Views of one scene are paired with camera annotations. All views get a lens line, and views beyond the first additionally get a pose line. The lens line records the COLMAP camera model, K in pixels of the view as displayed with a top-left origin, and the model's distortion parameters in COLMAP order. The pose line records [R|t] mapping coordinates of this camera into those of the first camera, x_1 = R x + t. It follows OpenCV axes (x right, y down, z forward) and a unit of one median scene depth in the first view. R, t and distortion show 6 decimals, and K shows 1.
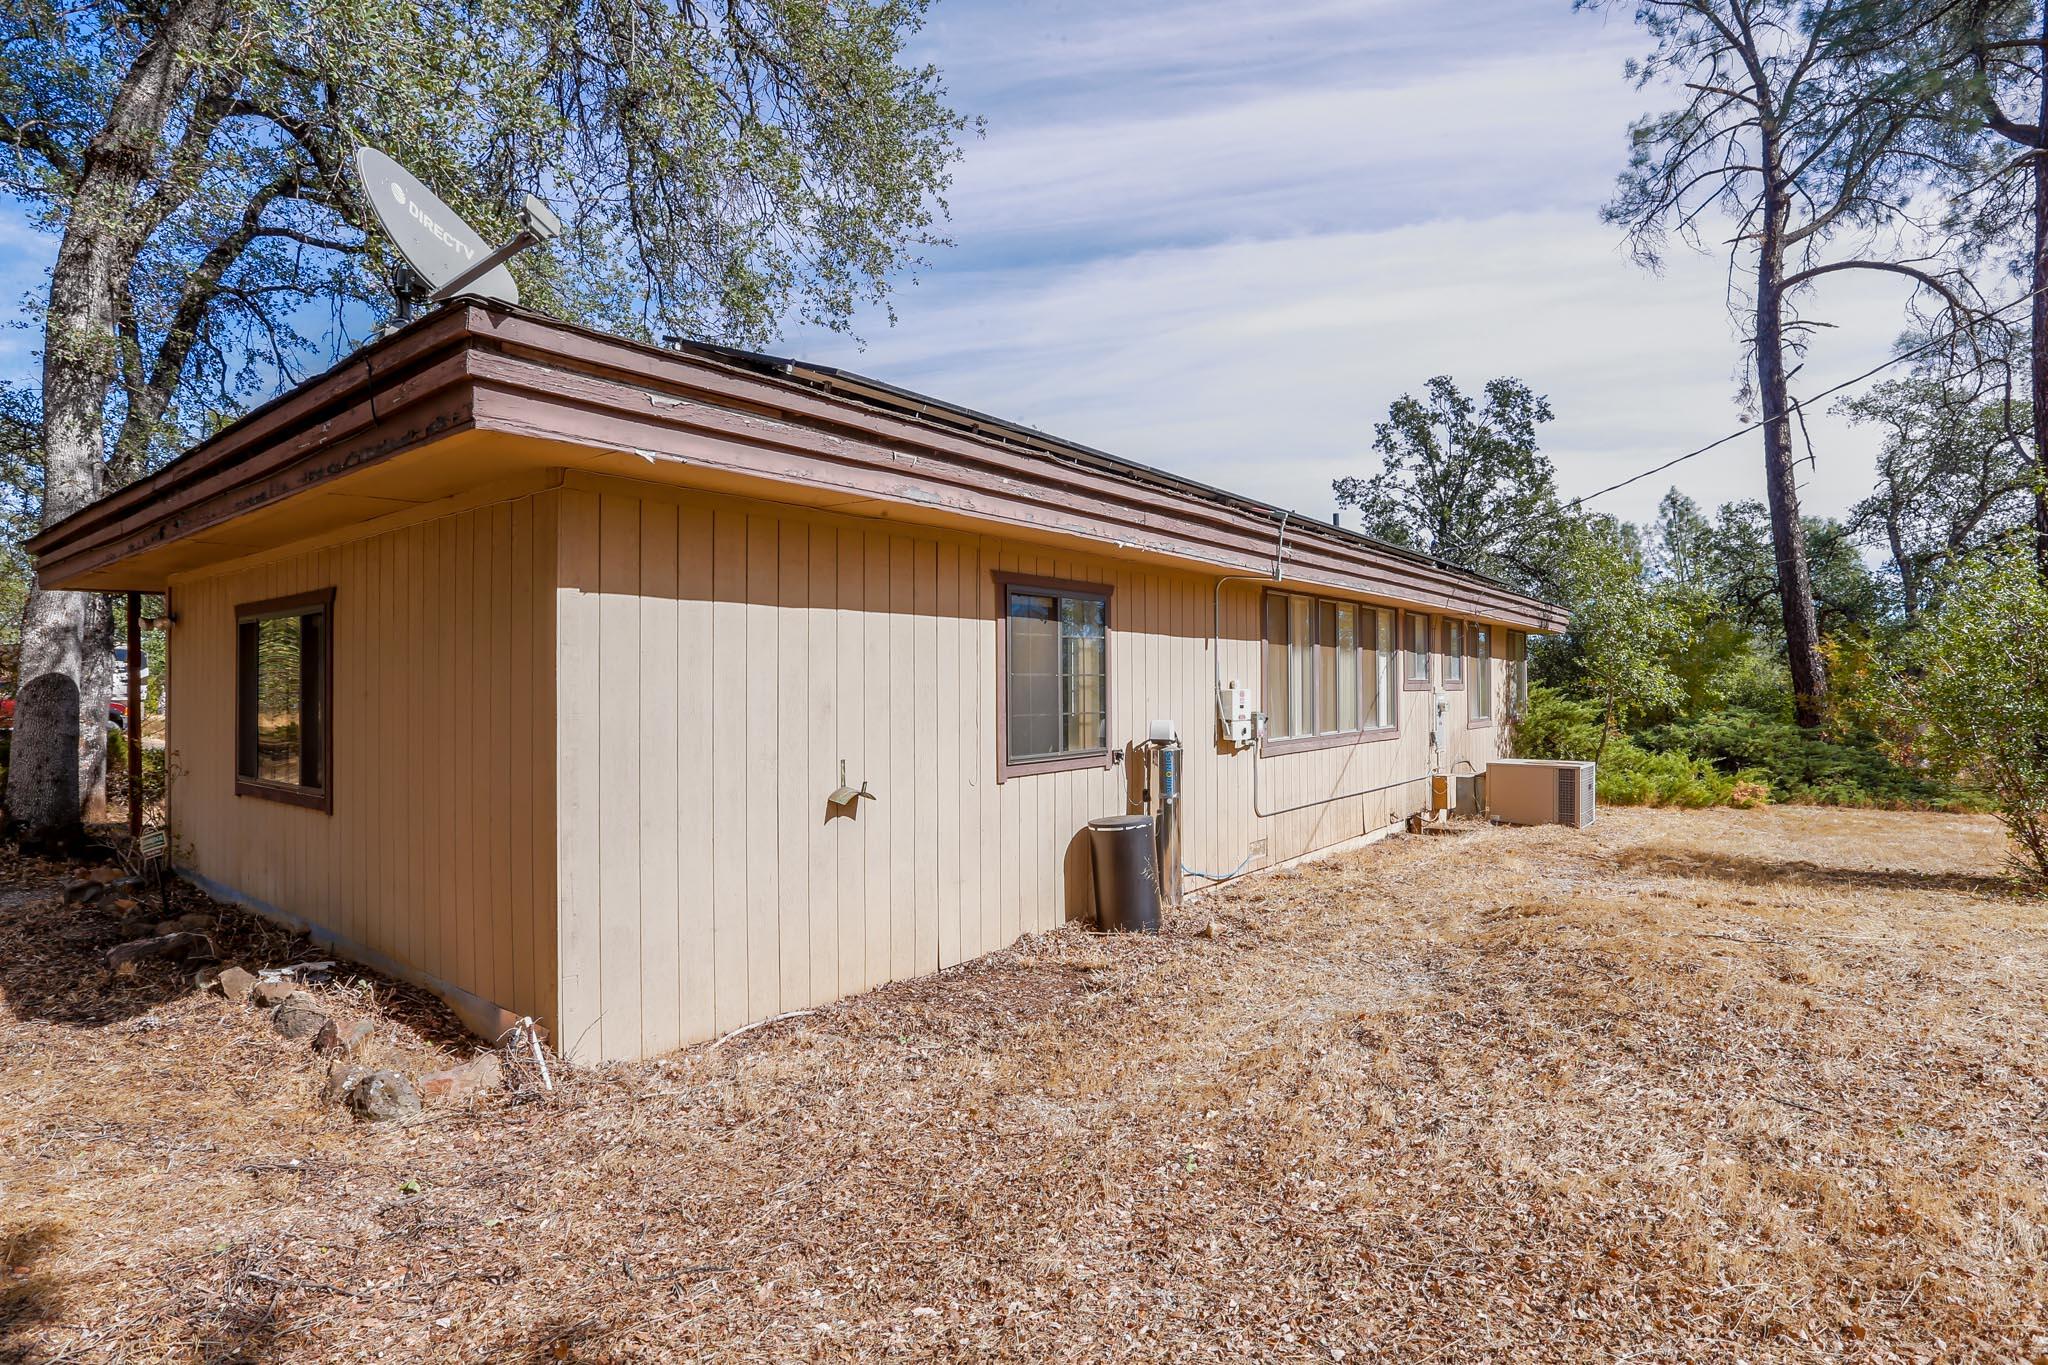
lens RADIAL K [[1067.1, 0, 1036.5], [0, 1067.1, 686.2], [0, 0, 1]] dist [-0.051191, 0.000255]
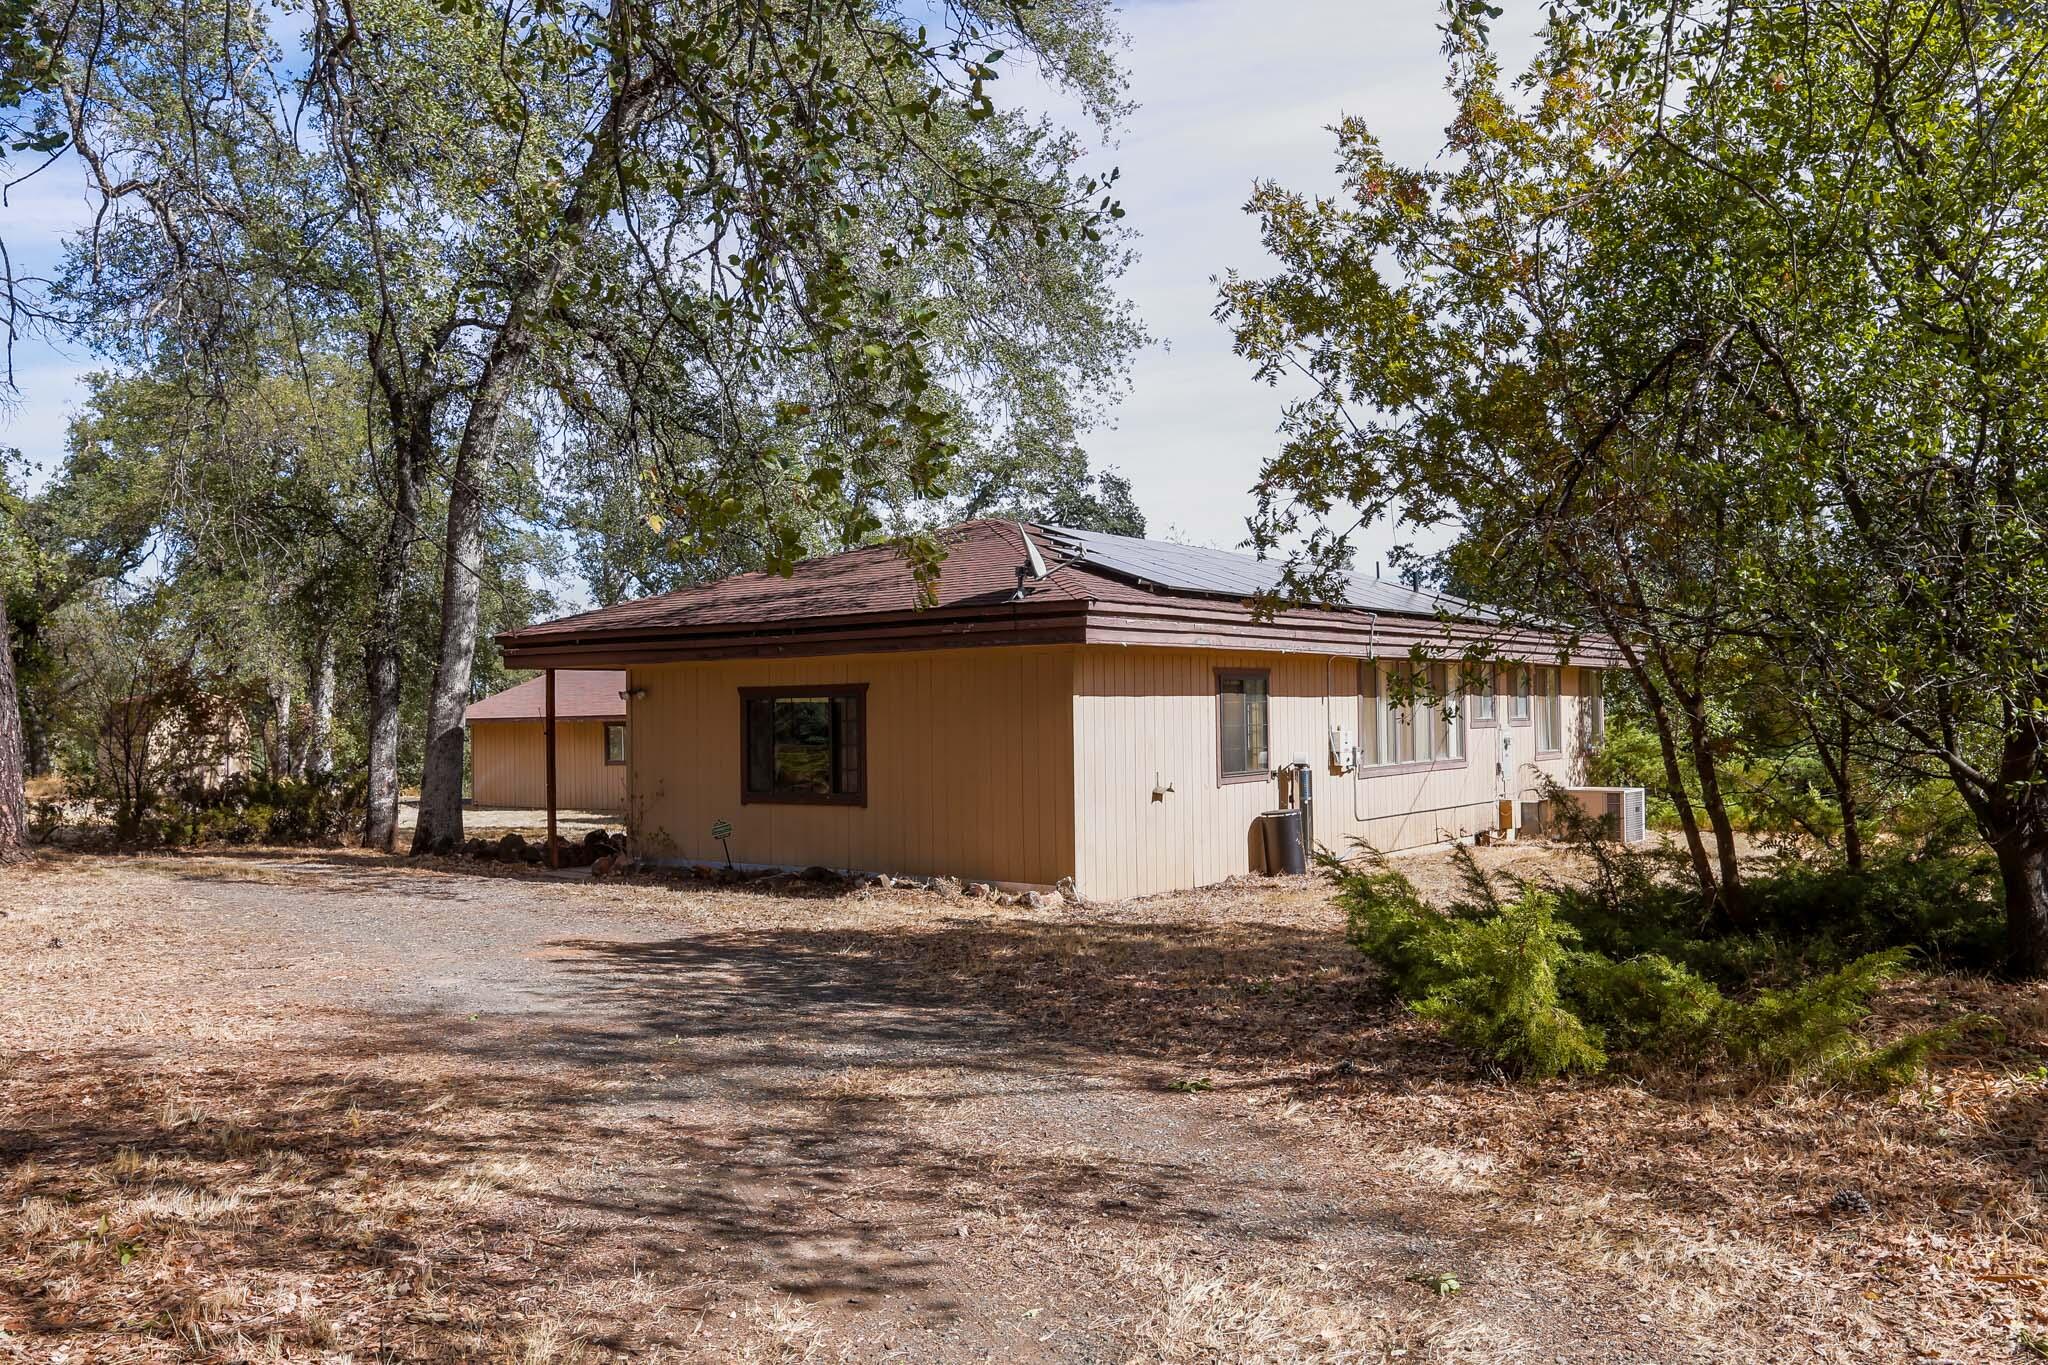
lens RADIAL K [[1614.3, 0, 1024.0], [0, 1614.3, 682.5], [0, 0, 1]] dist [0.001653, 0.000034]
pose [[0.999623, -0.010081, 0.025544, -0.311190], [0.010605, 0.999734, -0.020460, -0.023248], [-0.025331, 0.020723, 0.999464, -1.228334]]
